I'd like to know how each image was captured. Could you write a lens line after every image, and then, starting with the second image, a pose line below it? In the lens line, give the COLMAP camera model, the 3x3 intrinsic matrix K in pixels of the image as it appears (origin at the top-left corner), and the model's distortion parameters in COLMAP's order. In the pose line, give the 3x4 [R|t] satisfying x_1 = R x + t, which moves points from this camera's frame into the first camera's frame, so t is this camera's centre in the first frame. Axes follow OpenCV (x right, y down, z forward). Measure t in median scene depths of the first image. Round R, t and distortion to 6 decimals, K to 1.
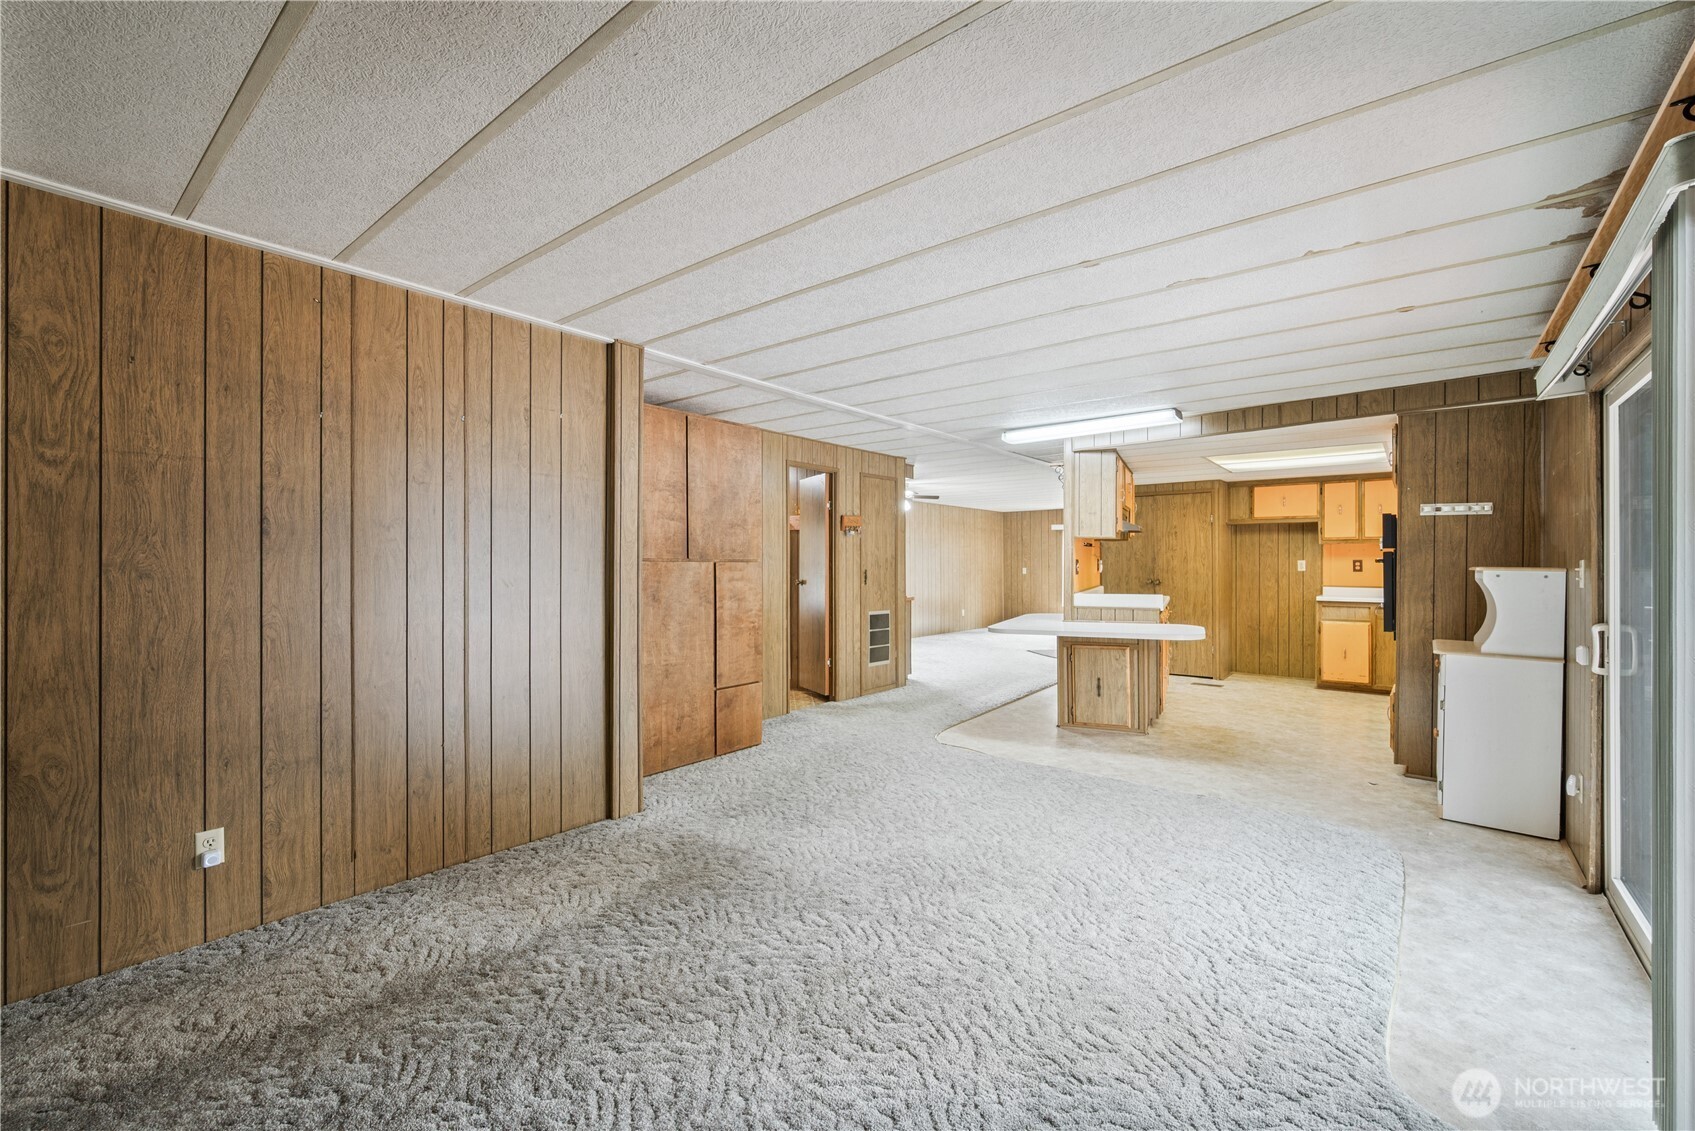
lens RADIAL K [[703.8, 0, 847.5], [0, 703.8, 565.5], [0, 0, 1]] dist [0.000559, 0.000033]
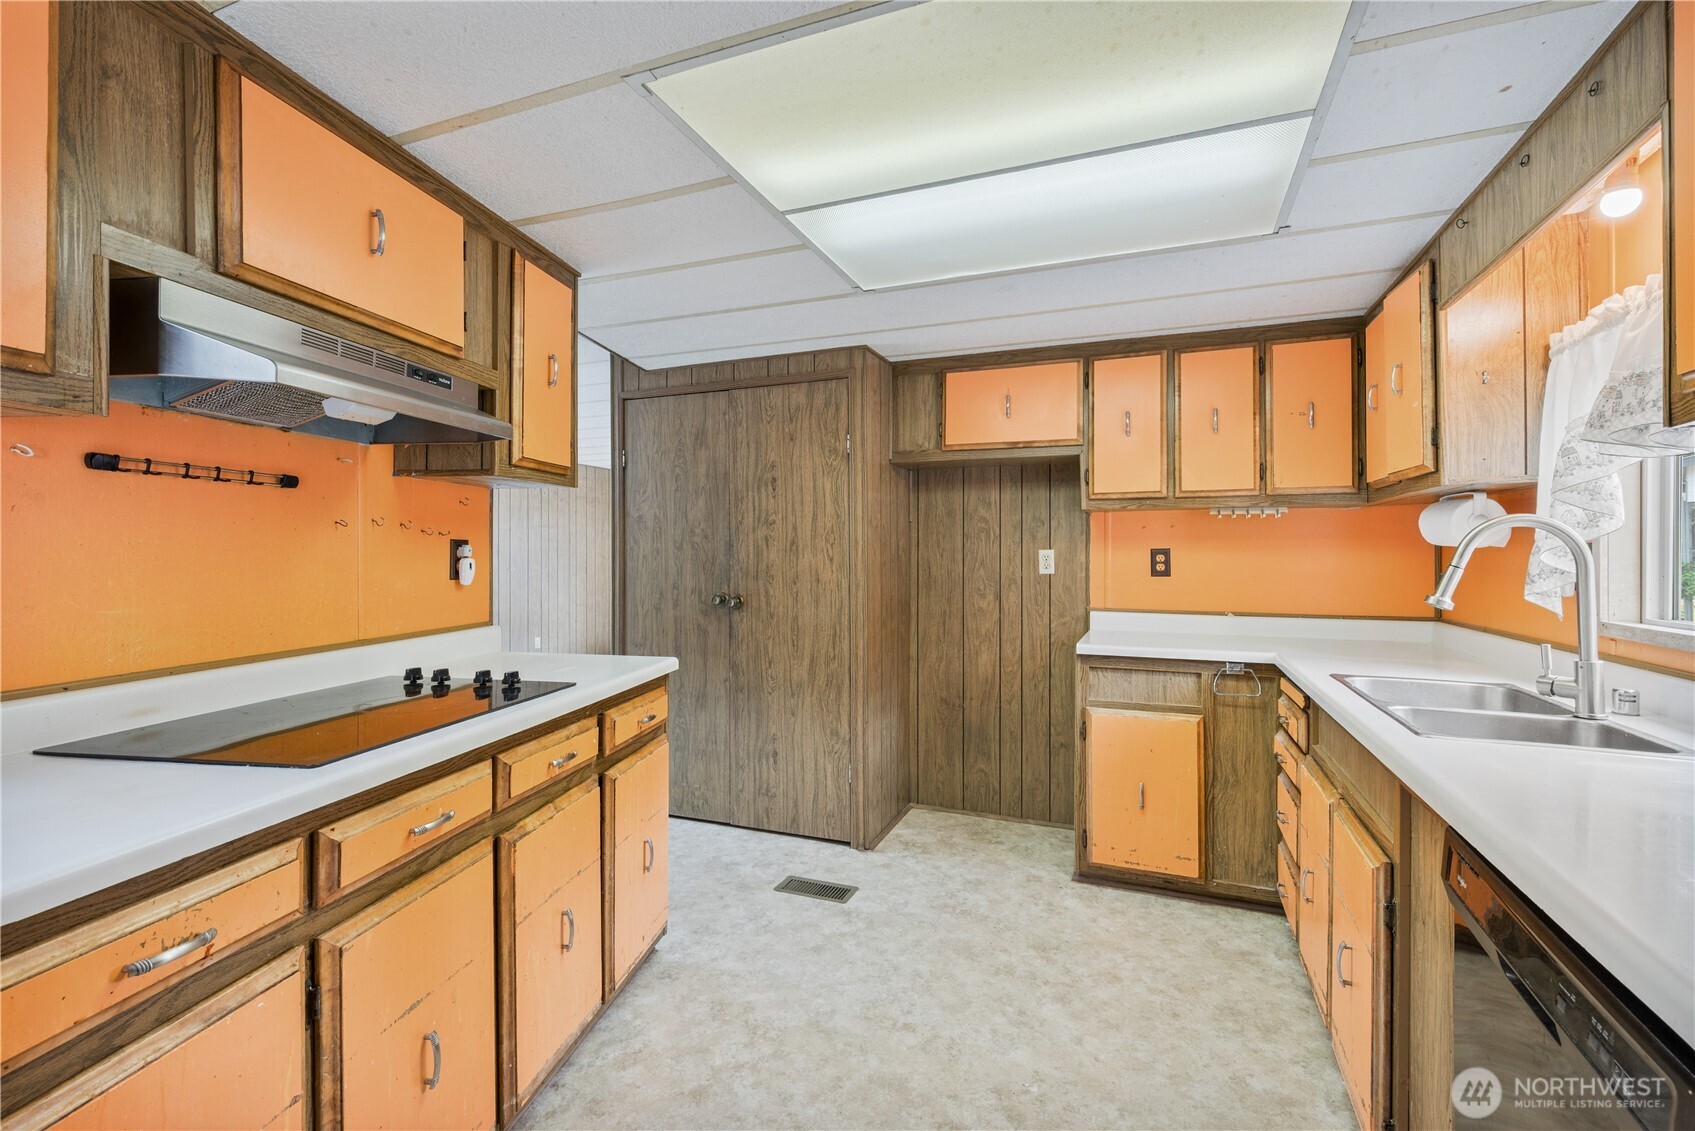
lens RADIAL K [[760.0, 0, 849.0], [0, 760.0, 557.6], [0, 0, 1]] dist [0.000399, 0.000032]
pose [[0.956741, 0.001103, 0.290940, 0.389721], [-0.000439, 0.999997, -0.002349, -0.001169], [-0.290941, 0.002120, 0.956739, 0.583805]]
